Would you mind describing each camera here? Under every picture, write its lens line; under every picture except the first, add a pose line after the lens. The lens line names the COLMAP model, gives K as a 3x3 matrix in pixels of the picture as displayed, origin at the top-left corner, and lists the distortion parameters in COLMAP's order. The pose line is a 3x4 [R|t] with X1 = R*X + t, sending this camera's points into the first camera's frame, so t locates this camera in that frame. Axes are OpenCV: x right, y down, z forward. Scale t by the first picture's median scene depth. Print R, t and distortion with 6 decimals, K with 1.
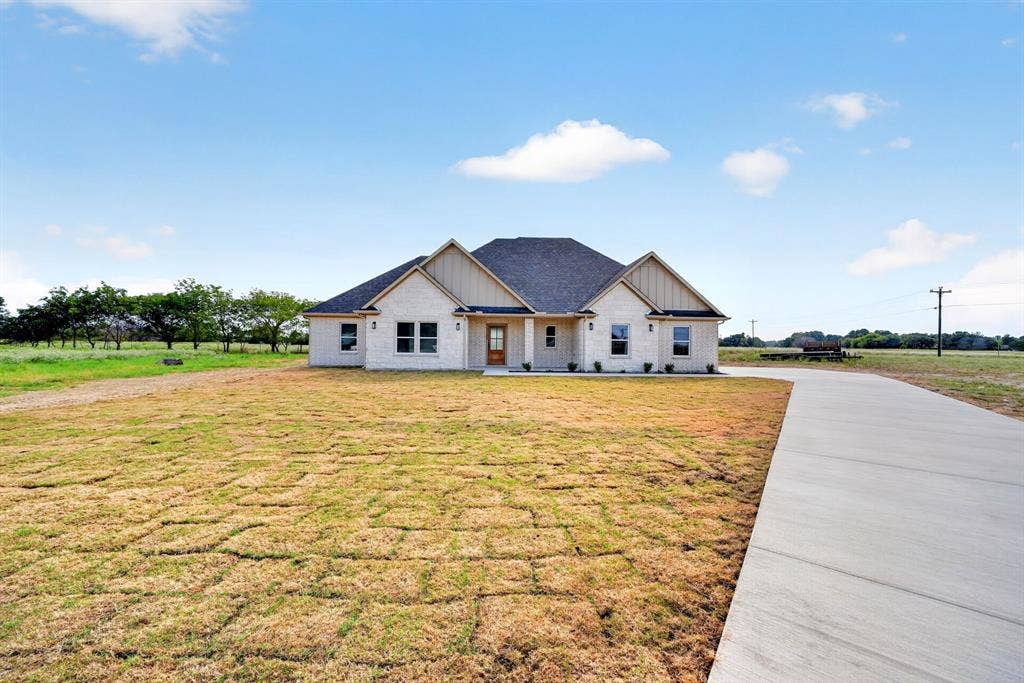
lens RADIAL K [[400.3, 0, 533.8], [0, 400.3, 340.6], [0, 0, 1]] dist [-0.000526, 0.000123]
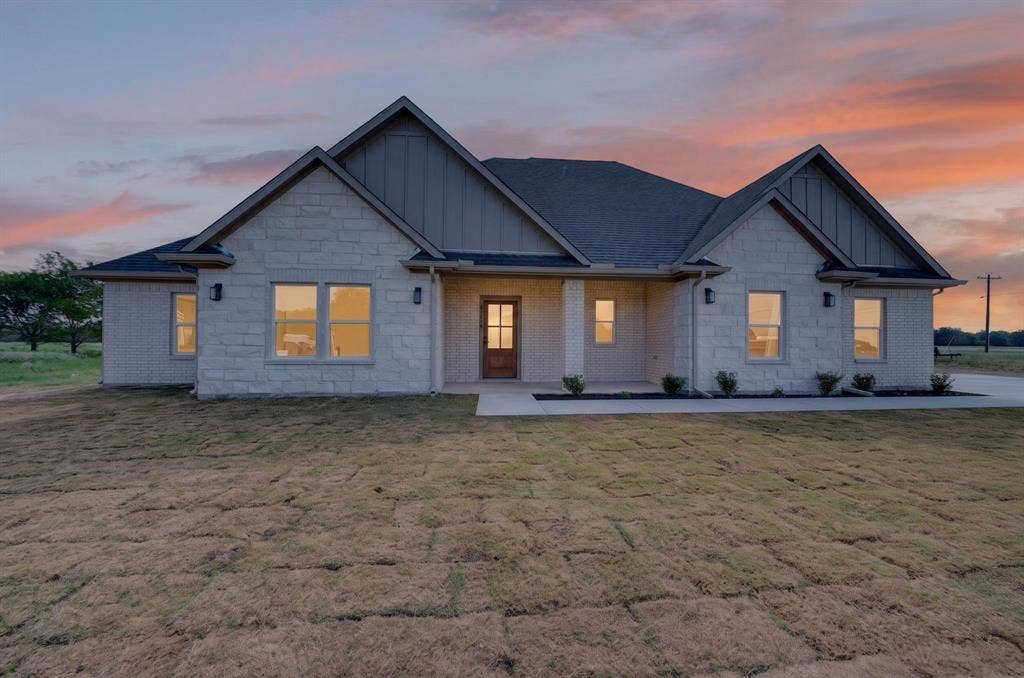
lens RADIAL K [[389.8, 0, 527.0], [0, 389.8, 339.2], [0, 0, 1]] dist [-0.009095, -0.000045]
pose [[0.999615, -0.004886, 0.027320, -0.079509], [0.004840, 0.999987, 0.001756, 0.012587], [-0.027329, -0.001623, 0.999625, 0.554914]]
